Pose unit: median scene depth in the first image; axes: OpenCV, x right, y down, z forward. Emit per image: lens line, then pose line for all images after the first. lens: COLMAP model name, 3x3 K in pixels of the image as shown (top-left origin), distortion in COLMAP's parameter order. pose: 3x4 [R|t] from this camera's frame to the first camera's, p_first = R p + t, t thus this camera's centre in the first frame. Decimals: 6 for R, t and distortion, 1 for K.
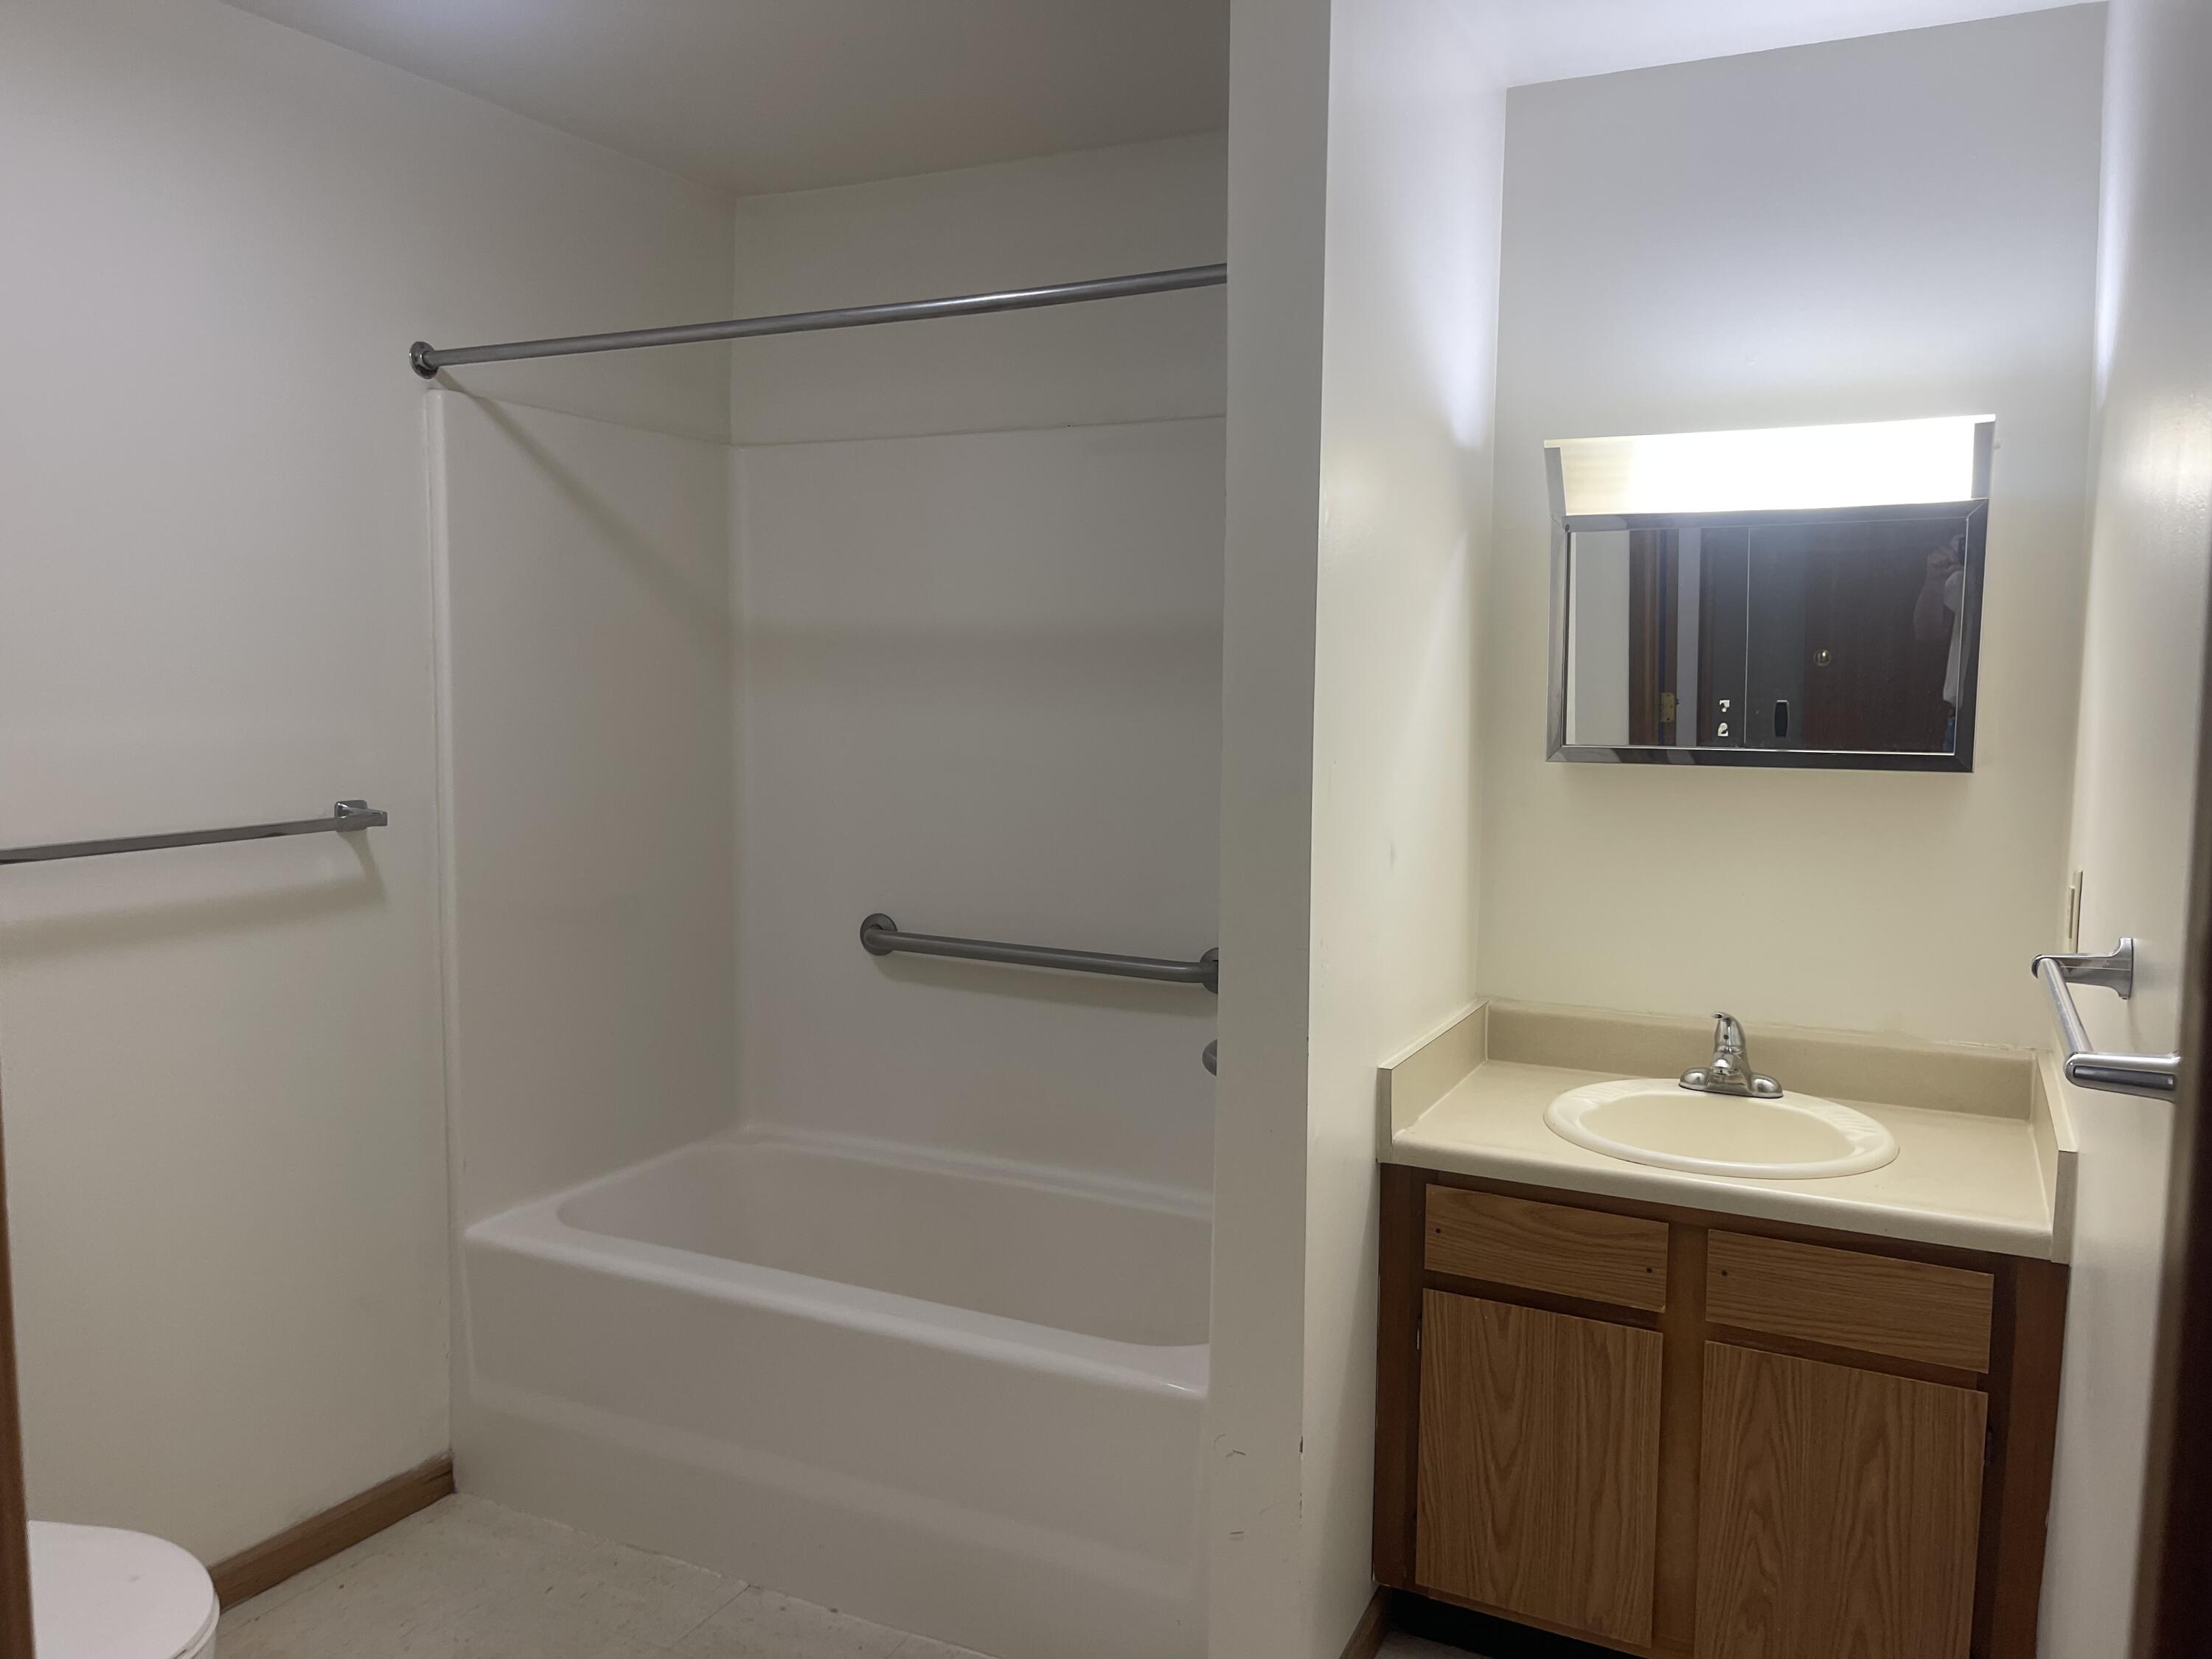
lens RADIAL K [[1655.5, 0, 1117.8], [0, 1655.5, 839.9], [0, 0, 1]] dist [0.074616, -0.105177]
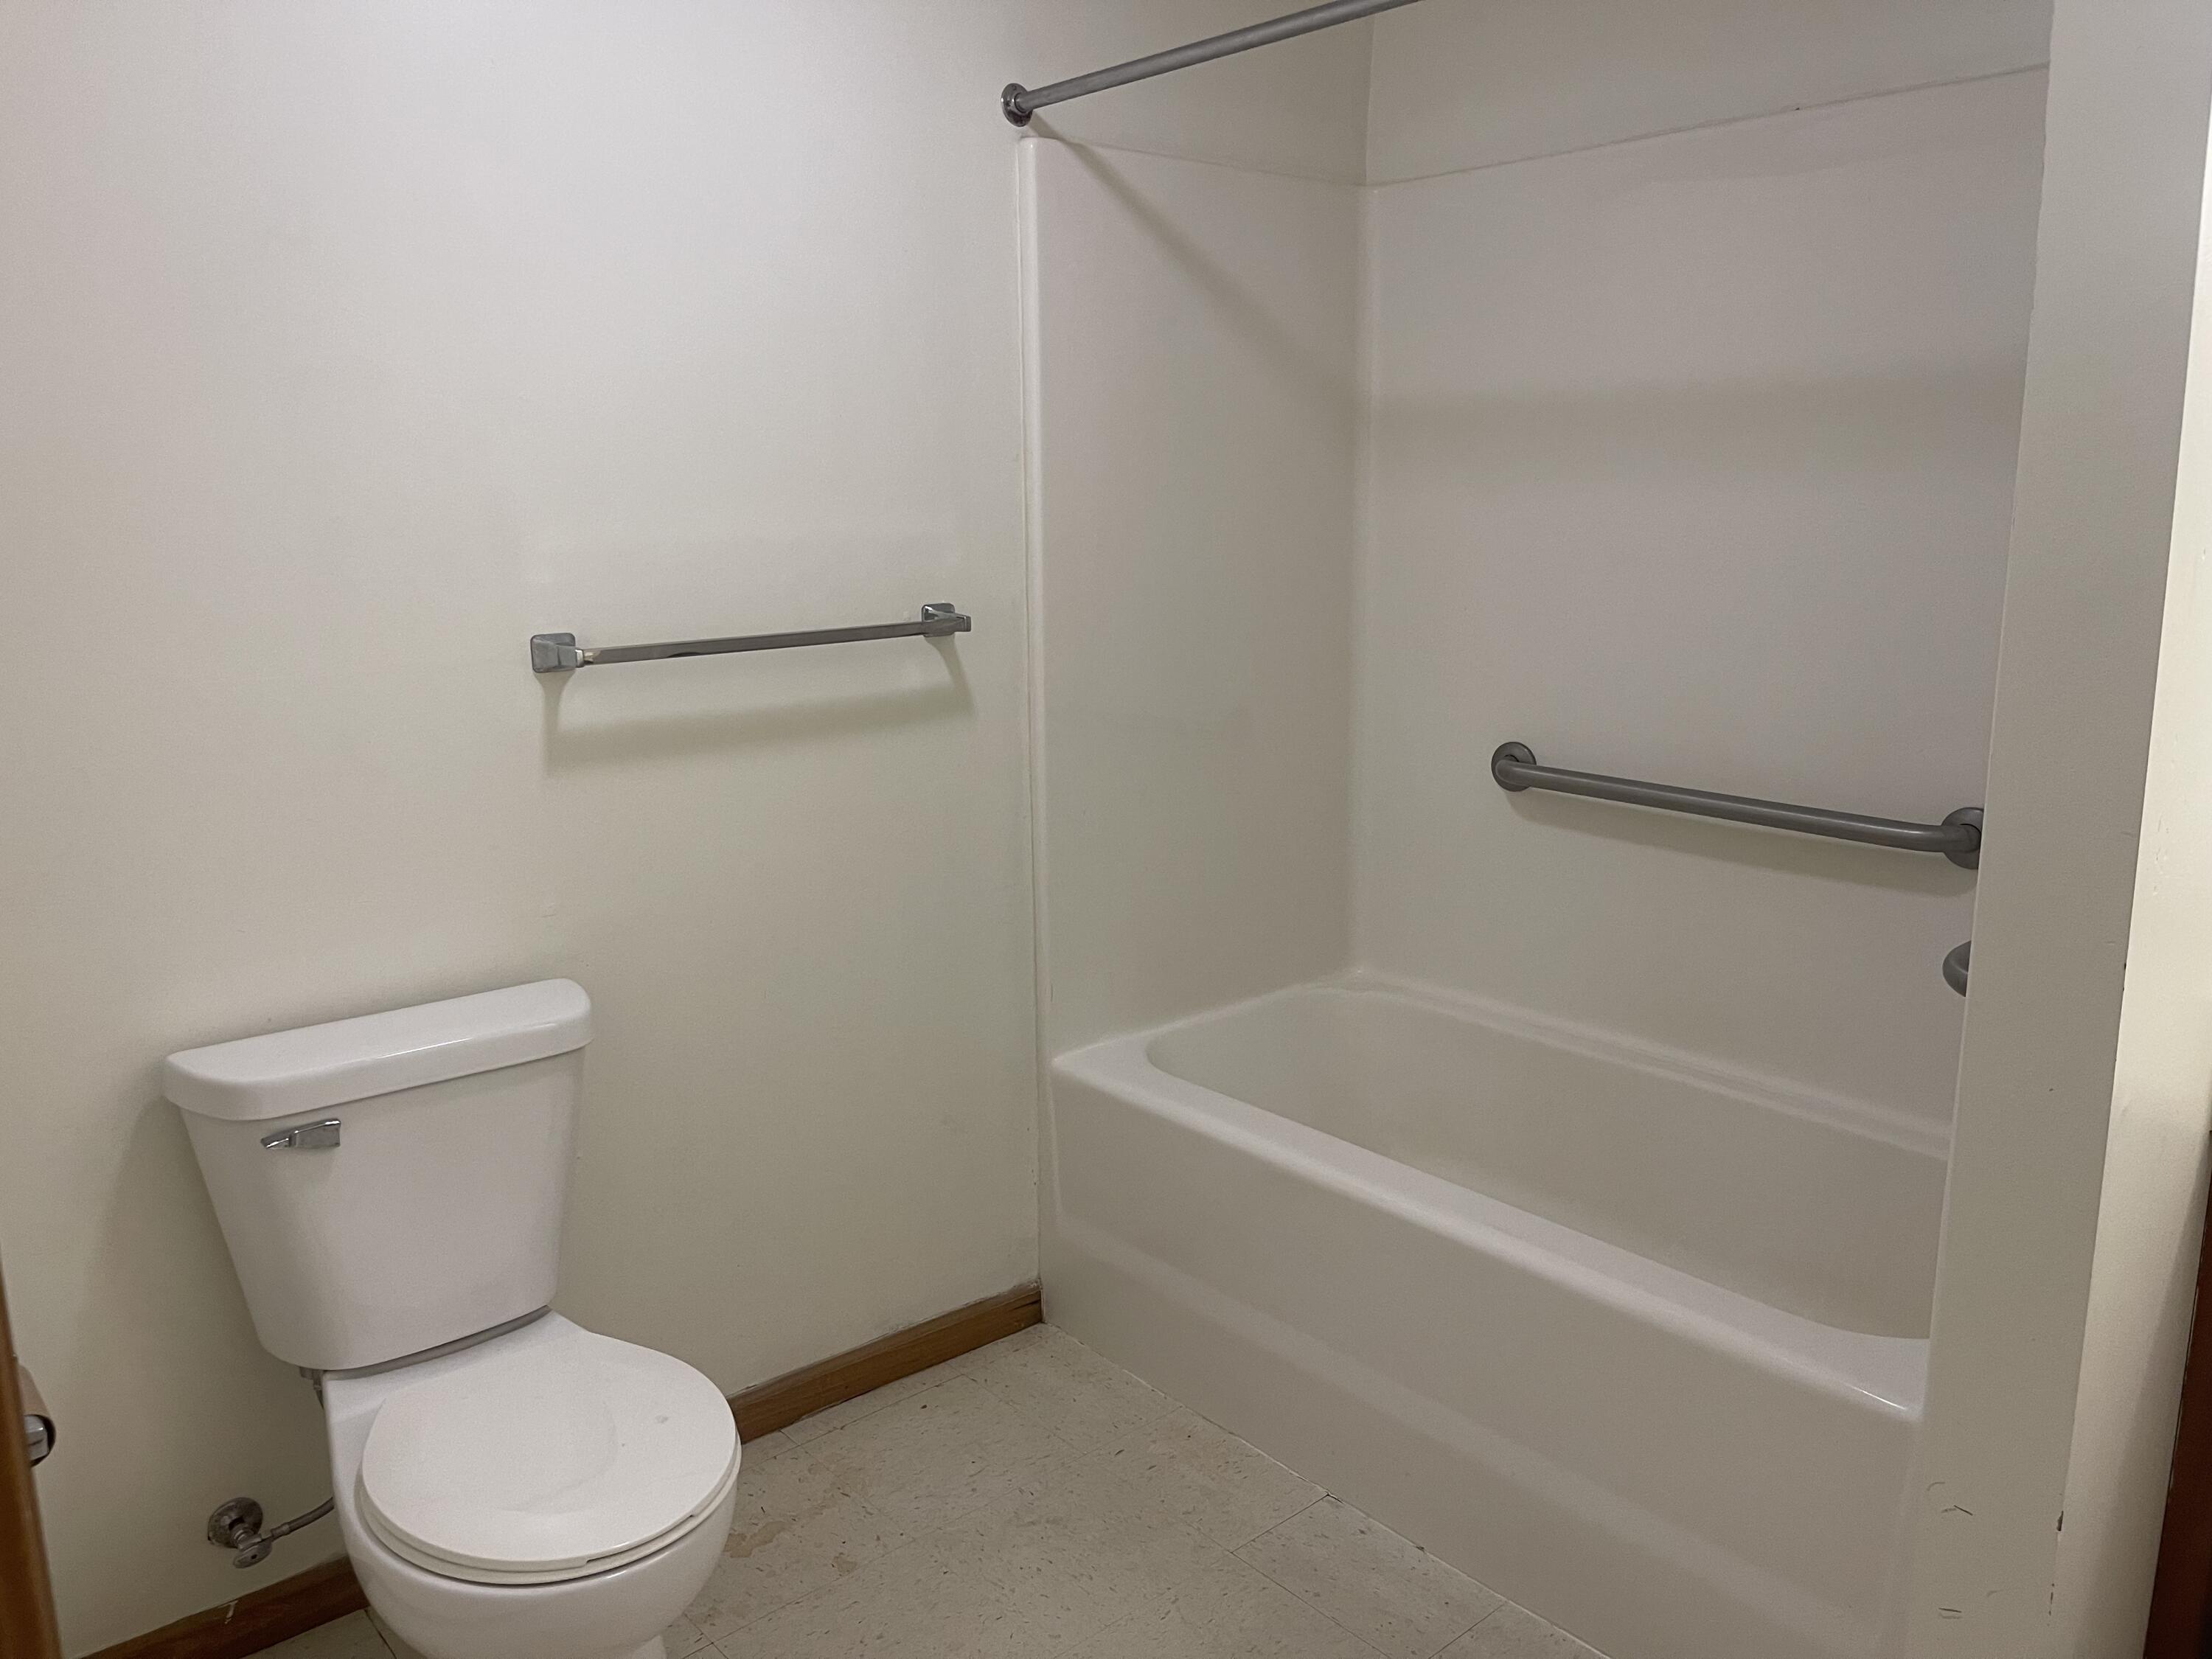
lens RADIAL K [[1645.3, 0, 1098.9], [0, 1645.3, 807.2], [0, 0, 1]] dist [0.022560, 0.006983]
pose [[0.915743, 0.058118, -0.397538, -0.003579], [-0.017624, 0.994340, 0.104771, -0.007931], [0.401377, -0.088938, 0.911585, 0.179441]]
